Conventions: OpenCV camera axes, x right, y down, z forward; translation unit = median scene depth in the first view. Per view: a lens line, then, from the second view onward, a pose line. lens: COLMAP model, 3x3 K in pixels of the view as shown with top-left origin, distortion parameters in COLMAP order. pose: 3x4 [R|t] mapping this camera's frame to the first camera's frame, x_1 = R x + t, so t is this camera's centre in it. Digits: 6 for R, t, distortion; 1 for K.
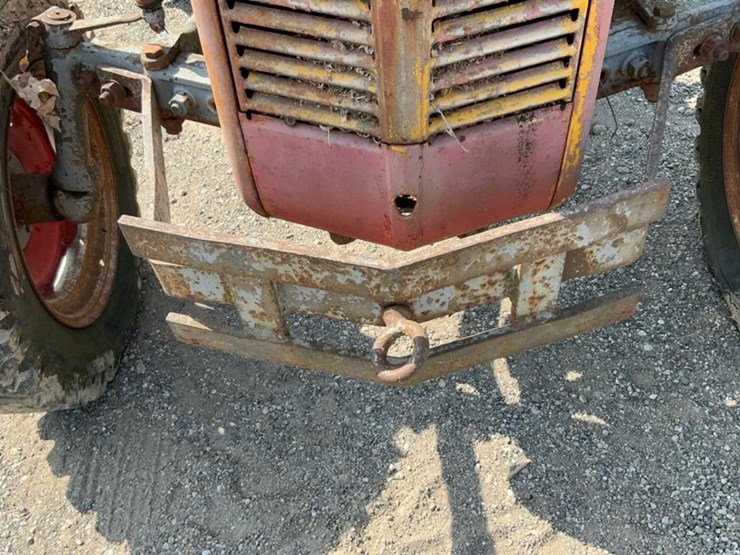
lens RADIAL K [[787.8, 0, 366.2], [0, 787.8, 284.5], [0, 0, 1]] dist [0.025688, 0.000000]
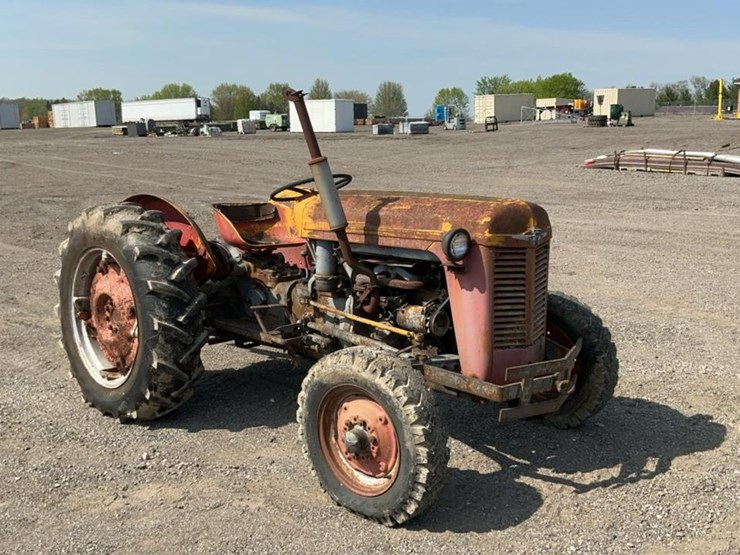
lens RADIAL K [[787.8, 0, 367.6], [0, 787.8, 277.9], [0, 0, 1]] dist [0.025688, 0.000000]
pose [[0.693168, -0.070515, 0.717318, -2.315313], [0.478863, 0.788870, -0.385193, 0.472793], [-0.538710, 0.610501, 0.580587, -0.716866]]
